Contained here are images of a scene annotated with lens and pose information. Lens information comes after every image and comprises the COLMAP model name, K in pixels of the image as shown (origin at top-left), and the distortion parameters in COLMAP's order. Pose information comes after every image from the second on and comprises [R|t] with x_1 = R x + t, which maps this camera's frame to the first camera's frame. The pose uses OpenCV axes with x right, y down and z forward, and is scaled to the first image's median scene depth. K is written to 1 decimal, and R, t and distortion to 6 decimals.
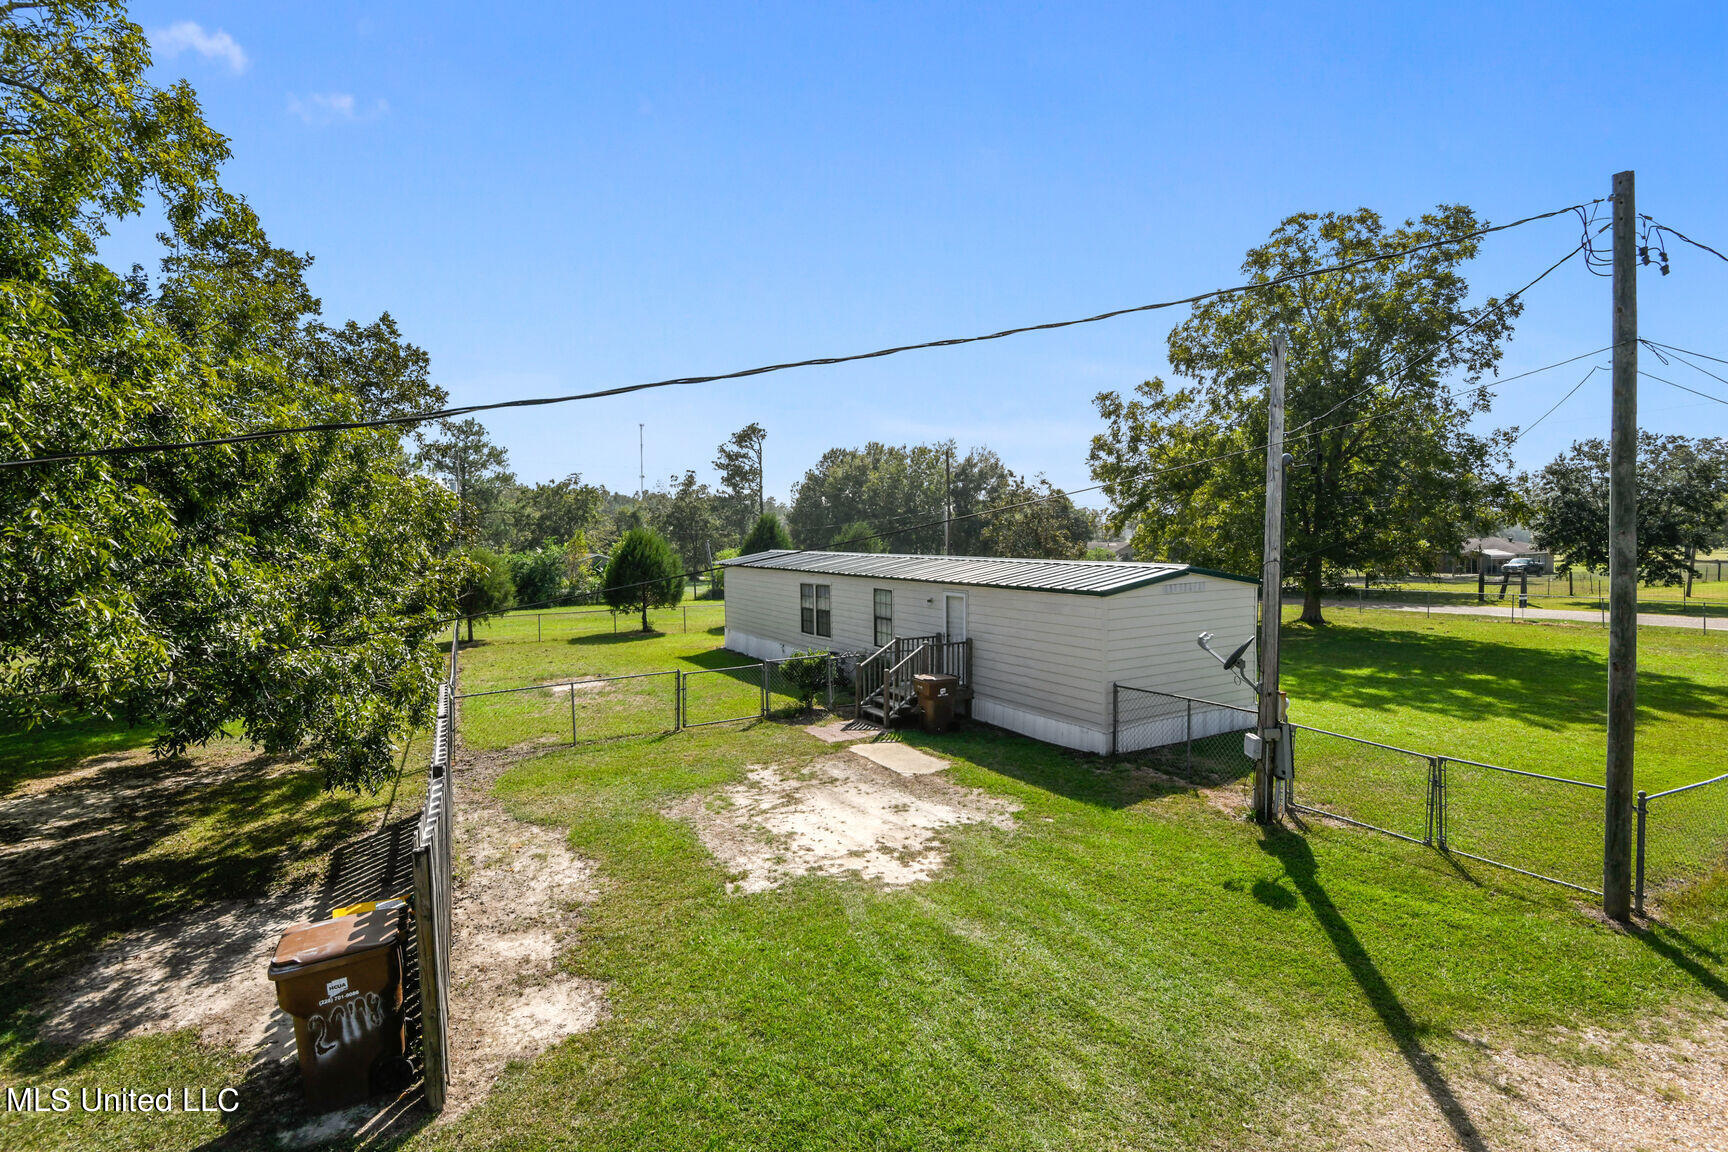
lens RADIAL K [[776.5, 0, 864.0], [0, 776.5, 576.0], [0, 0, 1]] dist [-0.011414, -0.000057]
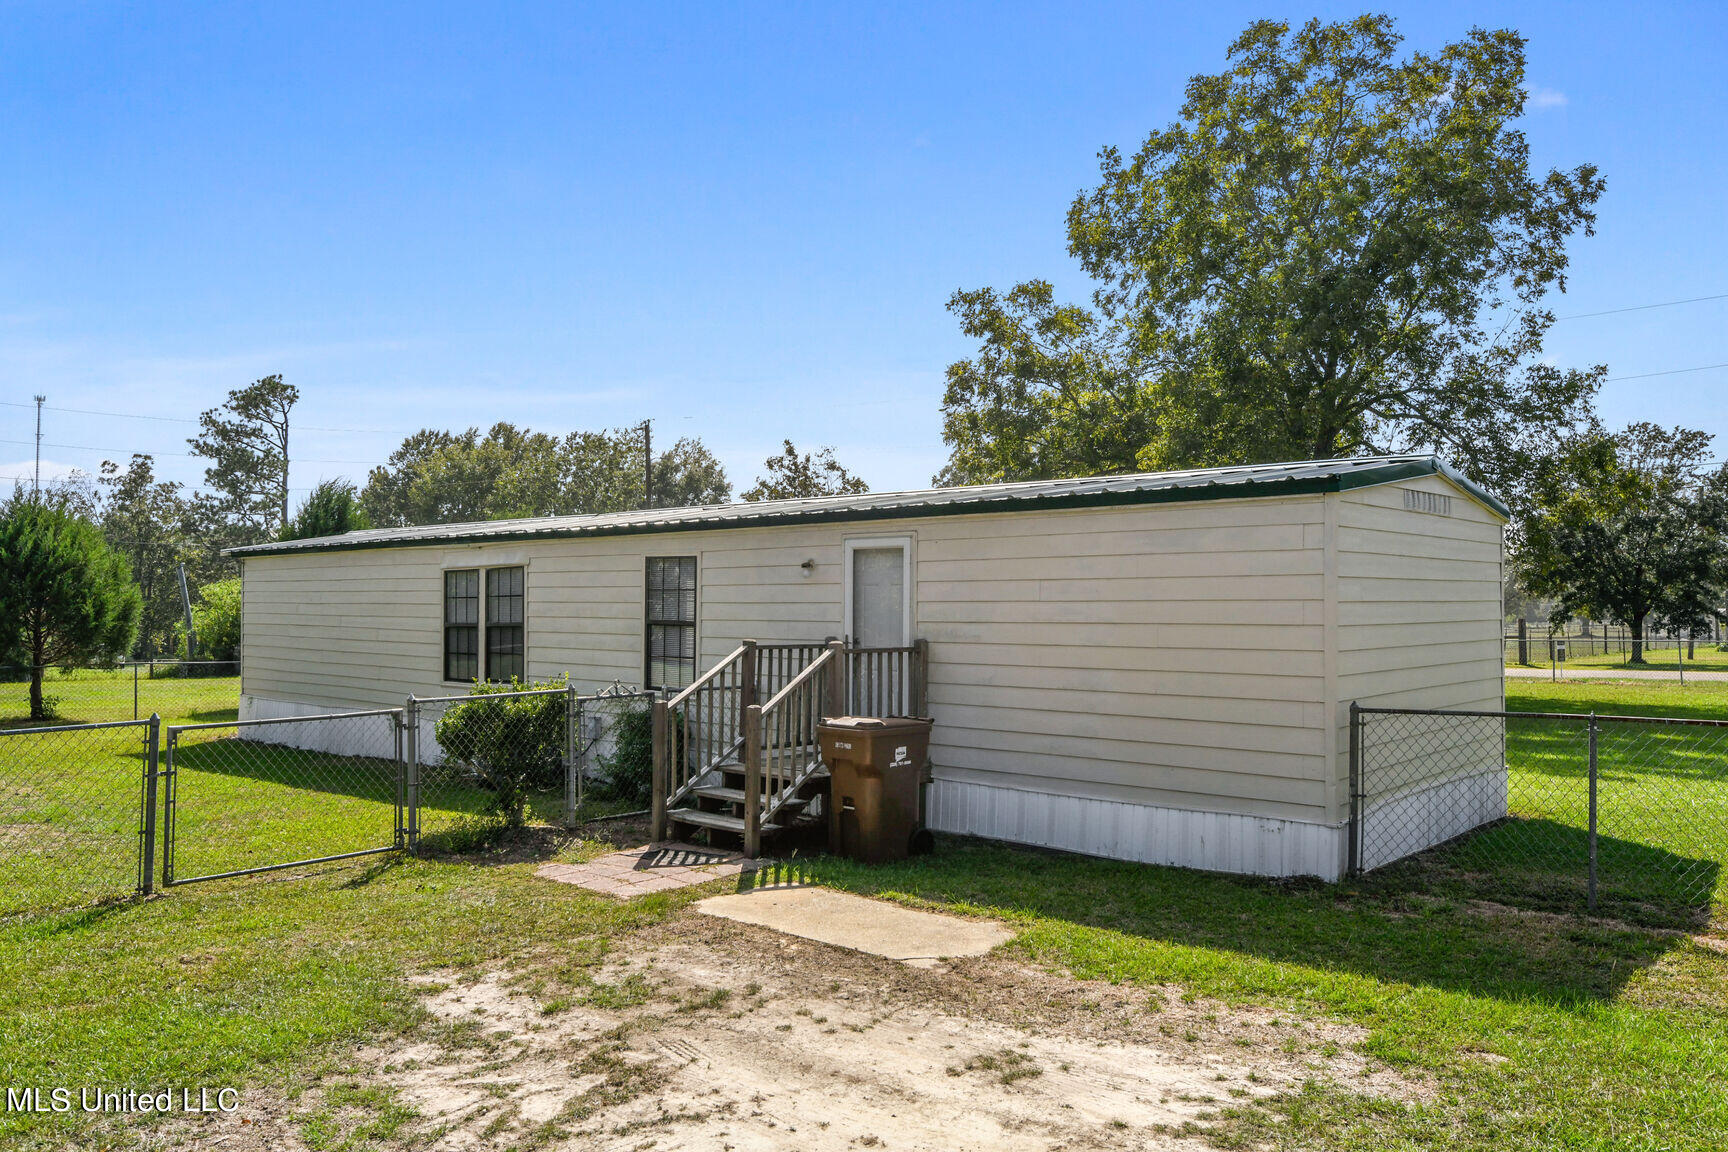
lens RADIAL K [[1247.0, 0, 864.0], [0, 1247.0, 576.0], [0, 0, 1]] dist [-0.005862, -0.006597]
pose [[0.951665, 0.019131, 0.306542, -0.109905], [0.002961, 0.997440, -0.071443, 0.098962], [-0.307125, 0.068897, 0.949172, 0.376213]]
